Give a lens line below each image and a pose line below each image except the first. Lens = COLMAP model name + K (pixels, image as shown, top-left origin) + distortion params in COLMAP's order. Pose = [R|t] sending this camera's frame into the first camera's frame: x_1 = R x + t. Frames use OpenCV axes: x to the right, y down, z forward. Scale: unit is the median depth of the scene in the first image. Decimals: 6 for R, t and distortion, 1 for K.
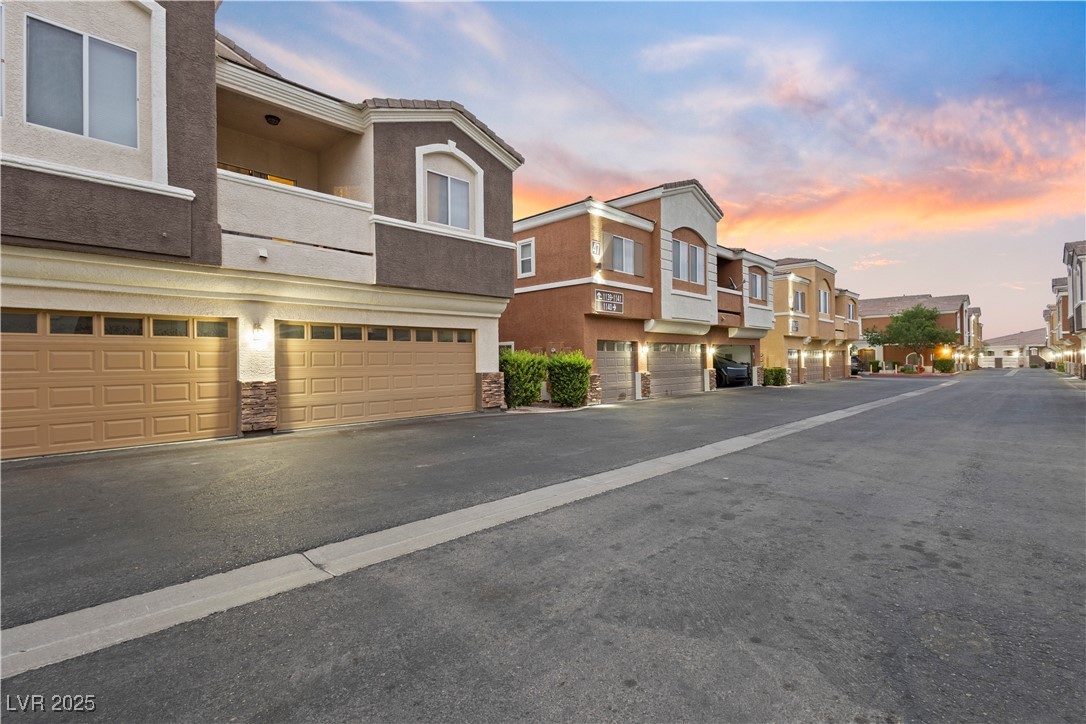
lens RADIAL K [[501.1, 0, 546.5], [0, 501.1, 363.0], [0, 0, 1]] dist [0.002426, 0.000114]
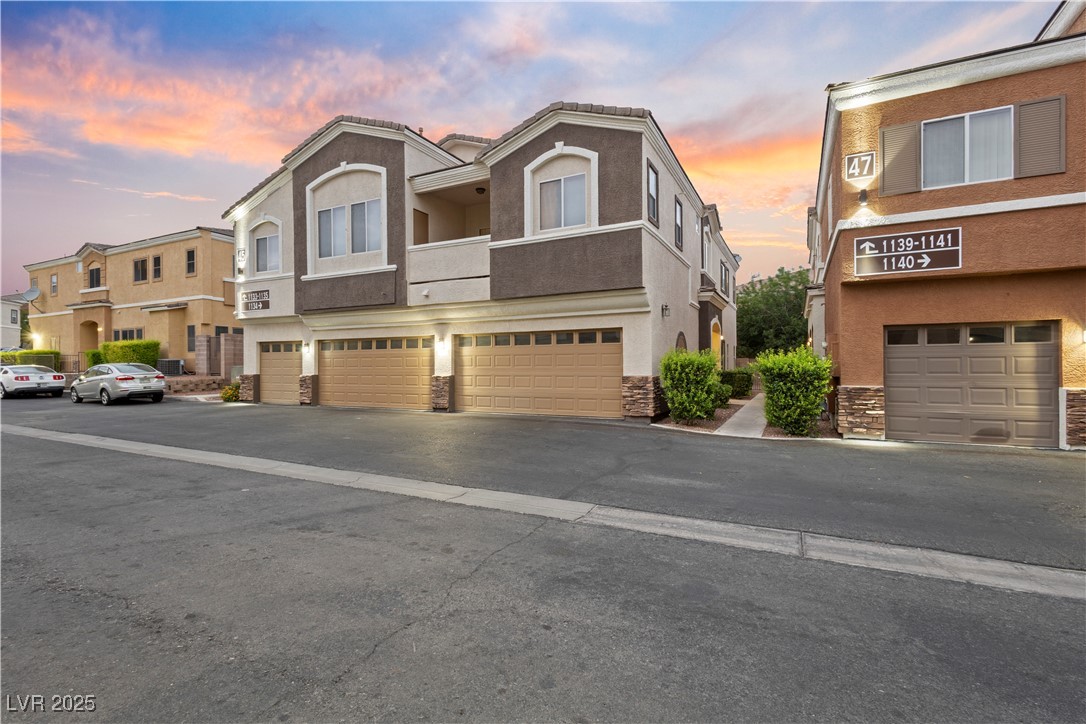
lens RADIAL K [[501.1, 0, 546.5], [0, 501.1, 363.0], [0, 0, 1]] dist [0.002426, 0.000114]
pose [[0.289451, 0.006506, -0.957171, 0.760449], [-0.001736, 0.999979, 0.006272, -0.010174], [0.957191, -0.000153, 0.289456, 0.686828]]
